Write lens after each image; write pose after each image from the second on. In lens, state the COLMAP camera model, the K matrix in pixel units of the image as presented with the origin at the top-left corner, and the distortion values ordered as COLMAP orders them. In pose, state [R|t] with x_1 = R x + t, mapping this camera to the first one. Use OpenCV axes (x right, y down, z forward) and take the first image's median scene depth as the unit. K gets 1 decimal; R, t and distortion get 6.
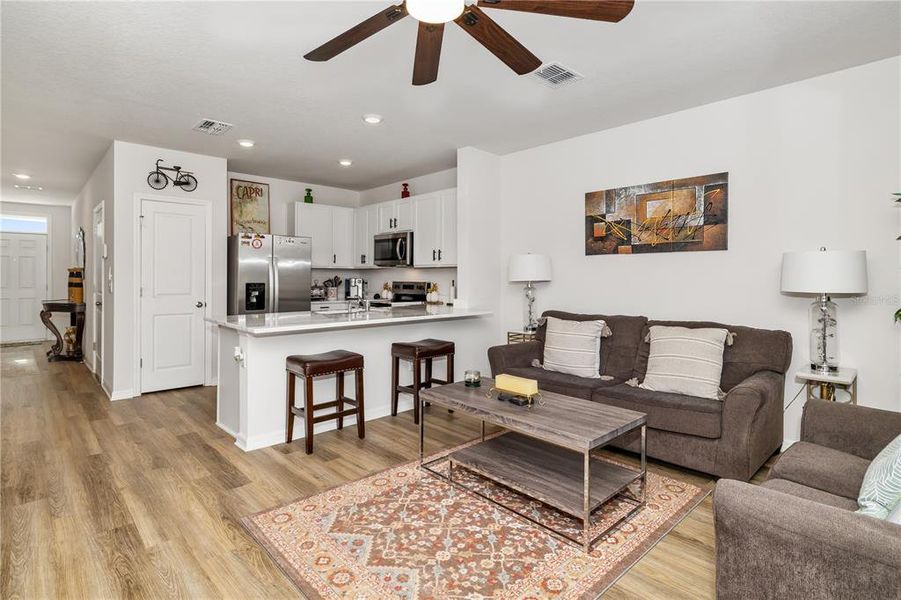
lens RADIAL K [[451.1, 0, 443.7], [0, 451.1, 277.3], [0, 0, 1]] dist [-0.008348, 0.002109]
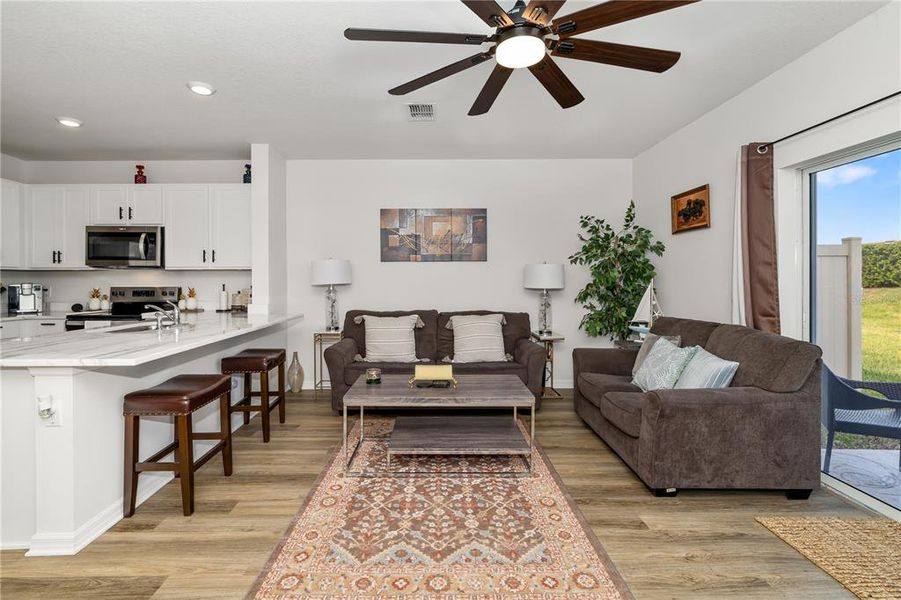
lens RADIAL K [[410.8, 0, 432.0], [0, 410.8, 280.8], [0, 0, 1]] dist [-0.007550, 0.002953]
pose [[0.678269, -0.007447, 0.734776, -0.472824], [0.005454, 0.999972, 0.005100, -0.003662], [-0.734794, 0.000548, 0.678291, 0.206529]]
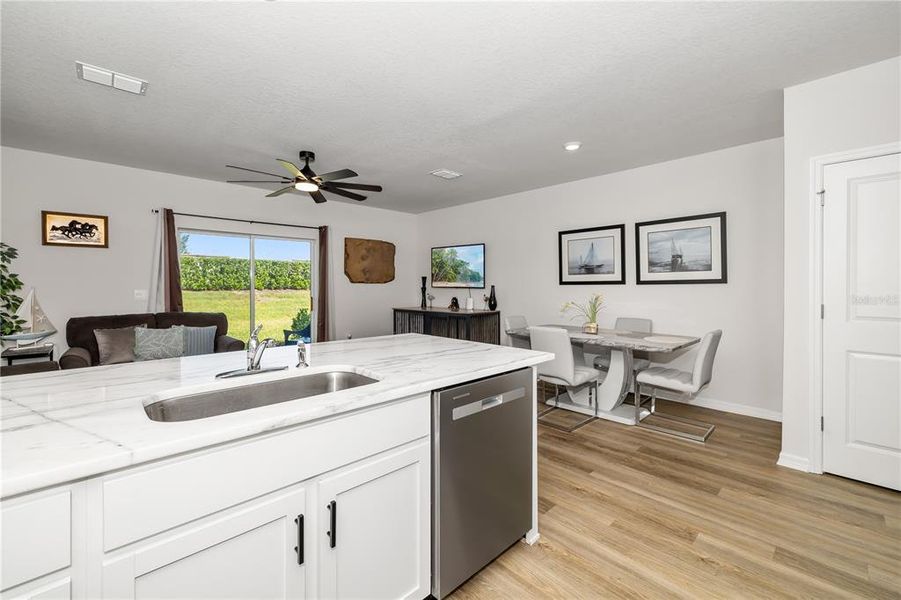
lens RADIAL K [[379.6, 0, 455.5], [0, 379.6, 288.8], [0, 0, 1]] dist [0.004729, 0.000184]
pose [[-0.999260, -0.001925, -0.038412, -0.406875], [-0.002334, 0.999941, 0.010603, -0.004228], [0.038389, 0.010685, -0.999206, 1.628039]]
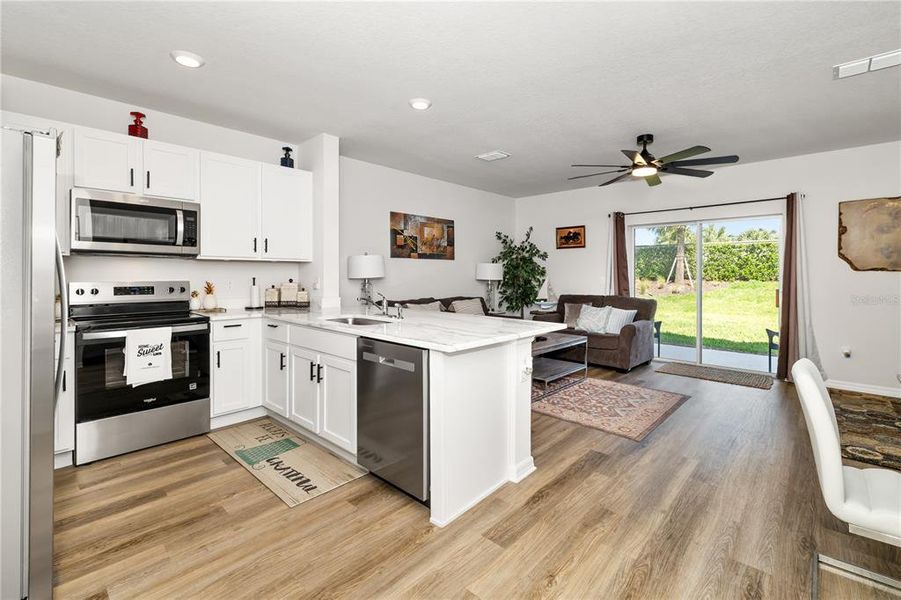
lens RADIAL K [[410.8, 0, 450.7], [0, 410.8, 273.0], [0, 0, 1]] dist [-0.007550, 0.002953]
pose [[-0.081455, -0.000733, 0.996677, -1.129590], [-0.001111, 0.999999, 0.000644, -0.004221], [-0.996676, -0.001055, -0.081456, 1.124642]]
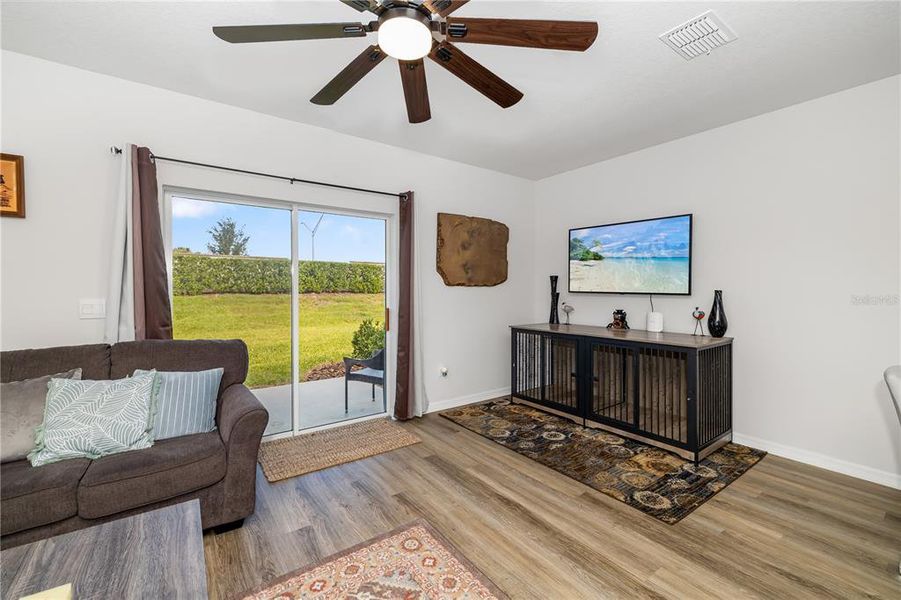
lens RADIAL K [[379.6, 0, 446.4], [0, 379.6, 291.2], [0, 0, 1]] dist [0.004729, 0.000184]
pose [[-0.993239, -0.004295, 0.116006, -0.109306], [-0.003208, 0.999949, 0.009555, -0.006488], [-0.116042, 0.009118, -0.993202, 0.916626]]
